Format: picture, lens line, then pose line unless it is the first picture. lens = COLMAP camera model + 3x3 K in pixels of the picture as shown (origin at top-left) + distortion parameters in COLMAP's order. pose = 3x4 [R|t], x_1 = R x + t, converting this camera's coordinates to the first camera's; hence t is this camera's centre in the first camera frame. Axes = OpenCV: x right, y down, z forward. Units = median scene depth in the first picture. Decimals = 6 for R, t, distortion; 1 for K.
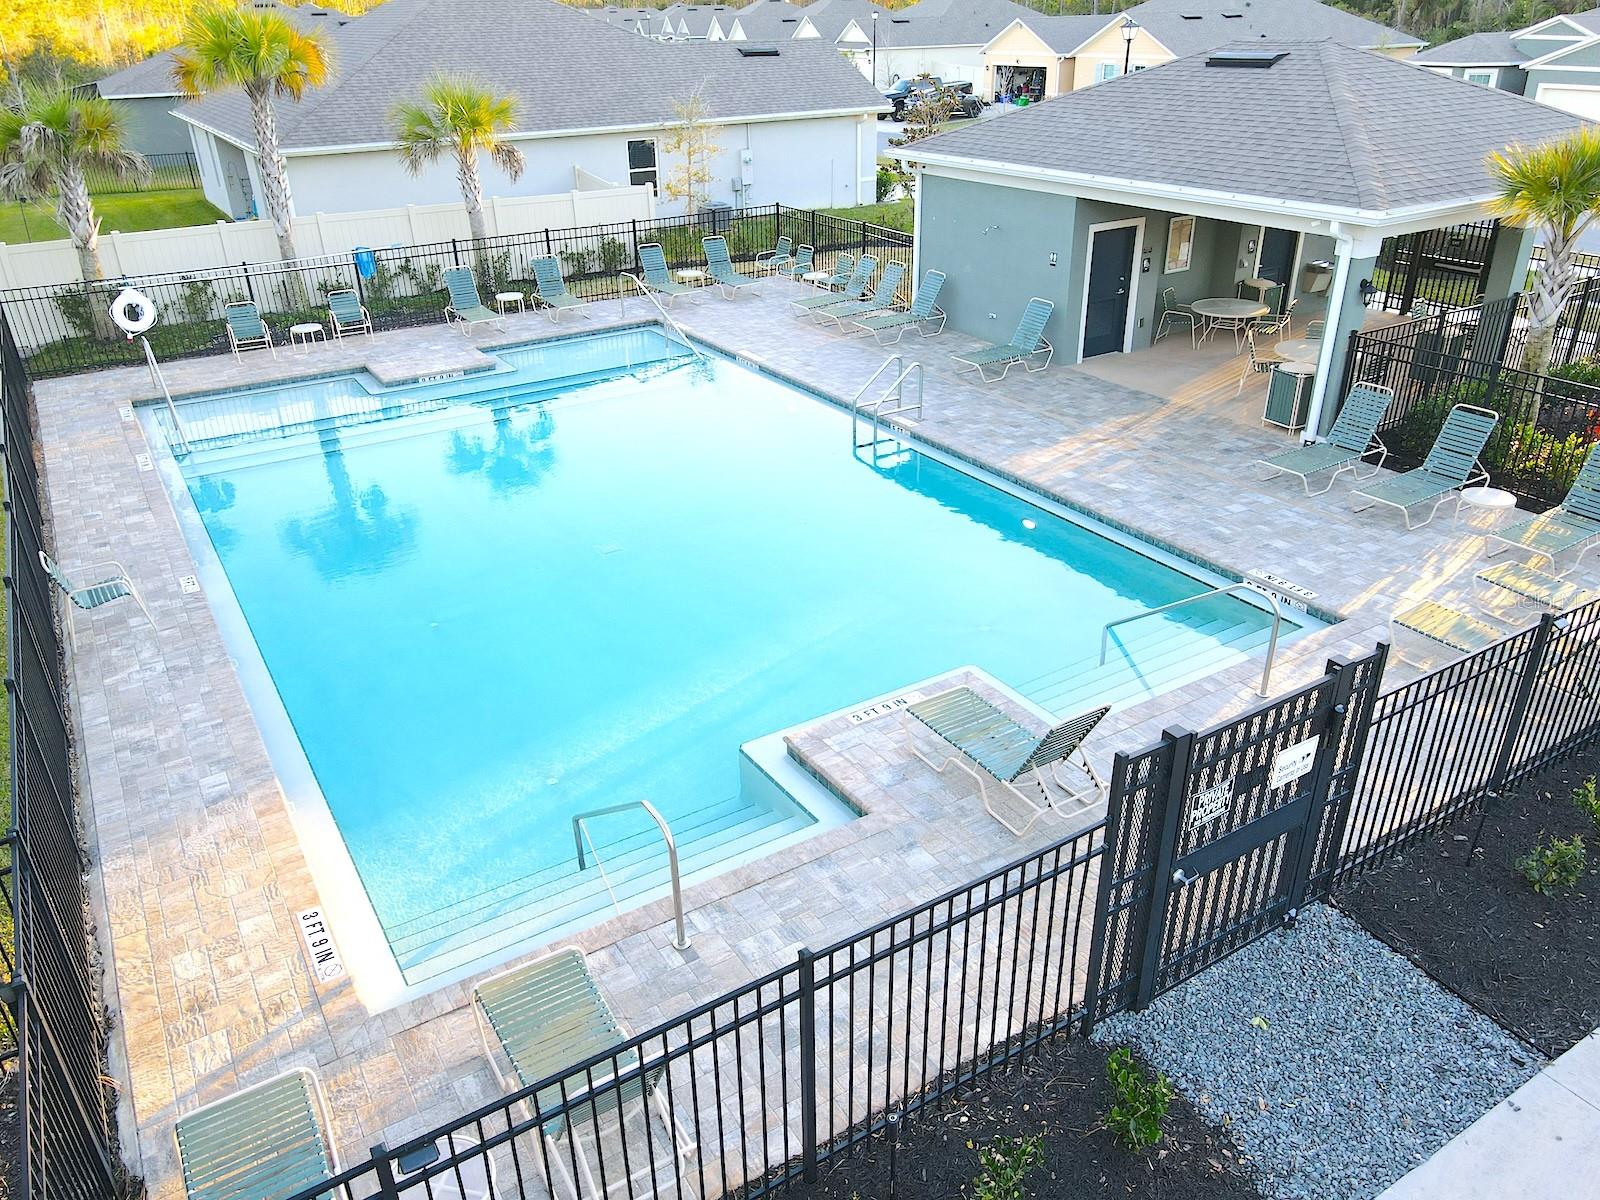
lens RADIAL K [[1170.1, 0, 800.0], [0, 1170.1, 600.0], [0, 0, 1]] dist [0.005856, 0.013123]
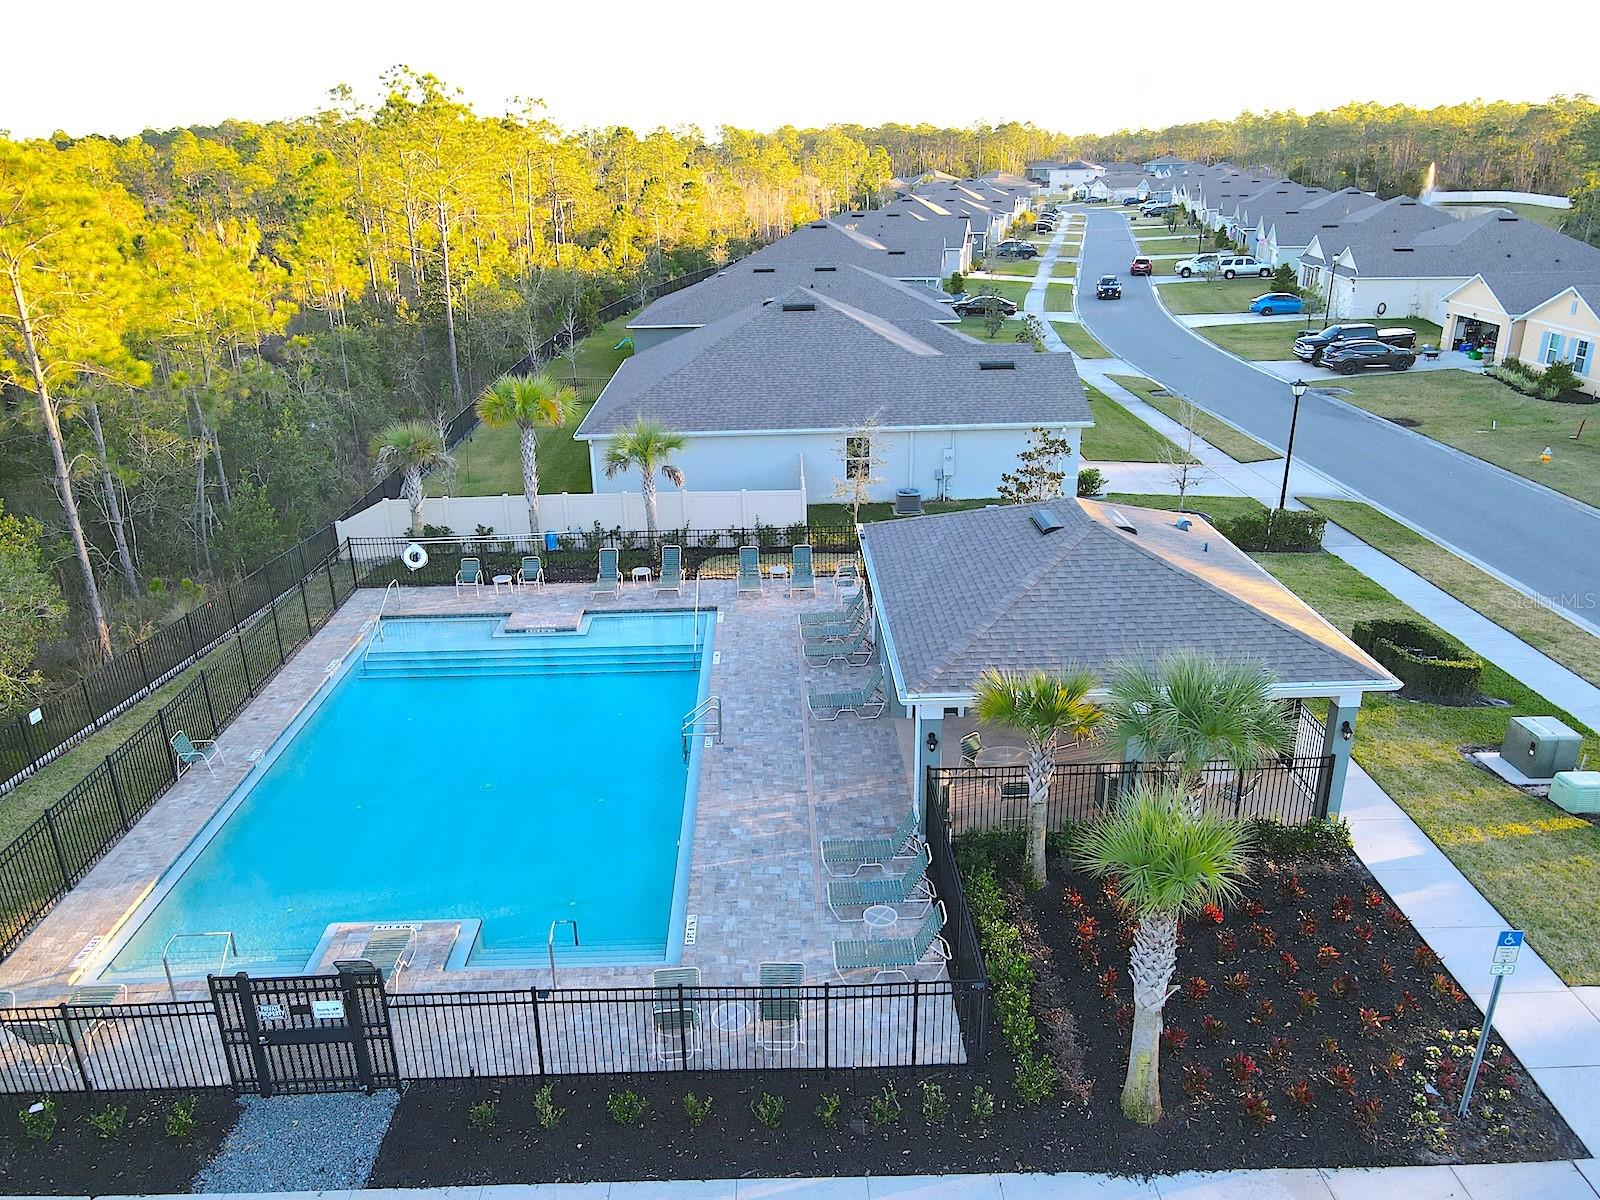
lens RADIAL K [[1170.1, 0, 800.0], [0, 1170.1, 600.0], [0, 0, 1]] dist [0.005856, 0.013123]
pose [[0.867742, 0.184623, -0.461452, 0.638987], [-0.228120, 0.972821, -0.039754, -0.224753], [0.441571, 0.139763, 0.886274, -0.210696]]
